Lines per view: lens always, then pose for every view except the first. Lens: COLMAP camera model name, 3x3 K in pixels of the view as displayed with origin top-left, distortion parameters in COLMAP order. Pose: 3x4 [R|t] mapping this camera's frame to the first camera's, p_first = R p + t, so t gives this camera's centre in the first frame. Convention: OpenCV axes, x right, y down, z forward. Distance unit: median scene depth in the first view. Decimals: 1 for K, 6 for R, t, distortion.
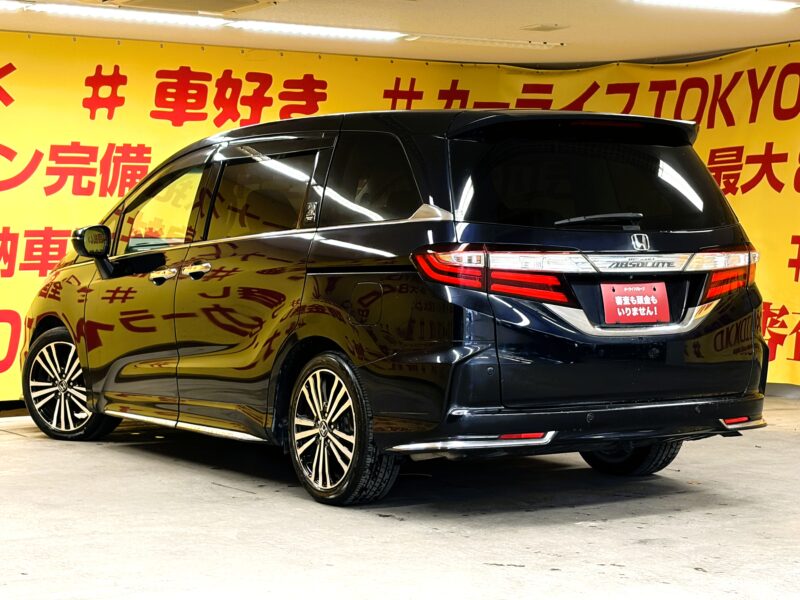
lens RADIAL K [[1701.1, 0, 397.7], [0, 1701.1, 294.6], [0, 0, 1]] dist [0.138150, 0.000000]
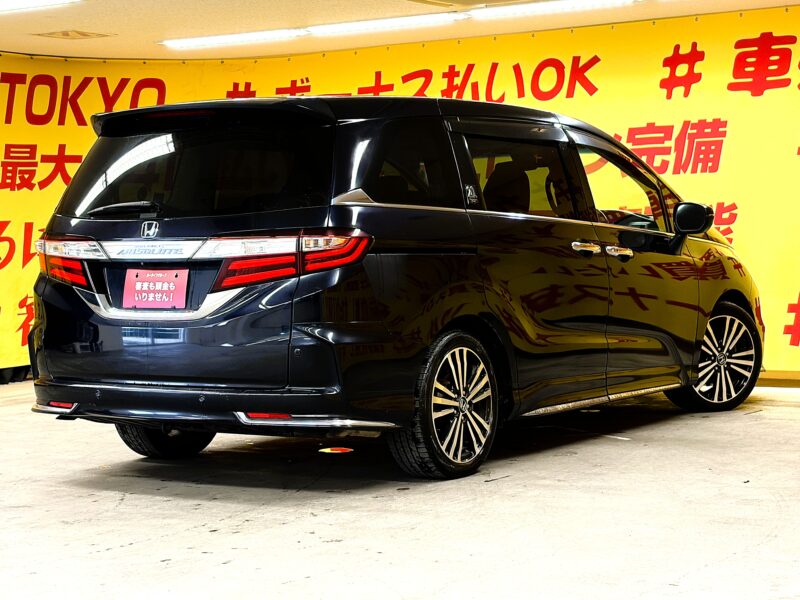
lens RADIAL K [[1701.1, 0, 401.7], [0, 1701.1, 301.1], [0, 0, 1]] dist [0.138150, 0.000000]
pose [[0.401305, 0.033096, -0.915346, 0.700072], [-0.007734, 0.999434, 0.032746, -0.013713], [0.915912, -0.006062, 0.401334, 0.442352]]
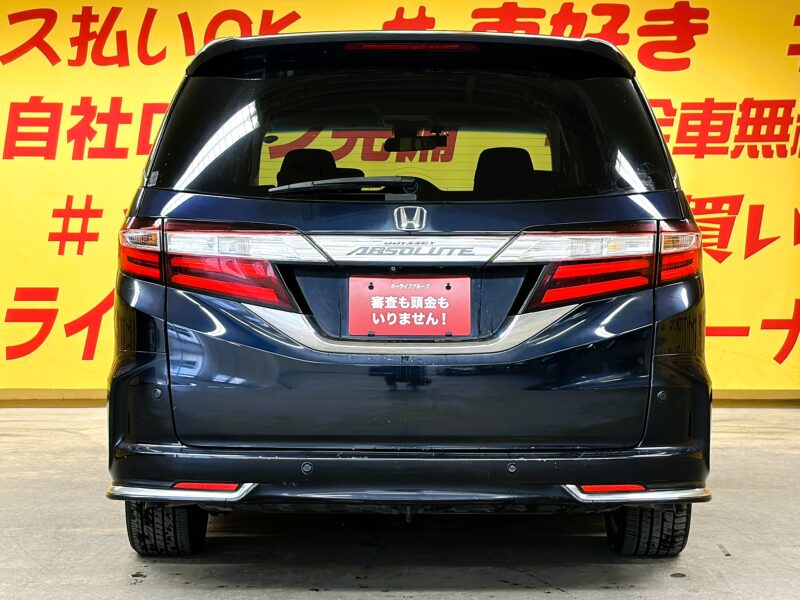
lens RADIAL K [[1799.1, 0, 407.0], [0, 1799.1, 307.0], [0, 0, 1]] dist [0.211339, 0.000000]
pose [[0.840790, 0.031593, -0.540439, 0.325504], [-0.019352, 0.999412, 0.028317, -0.009477], [0.541016, -0.013350, 0.840906, 0.237090]]
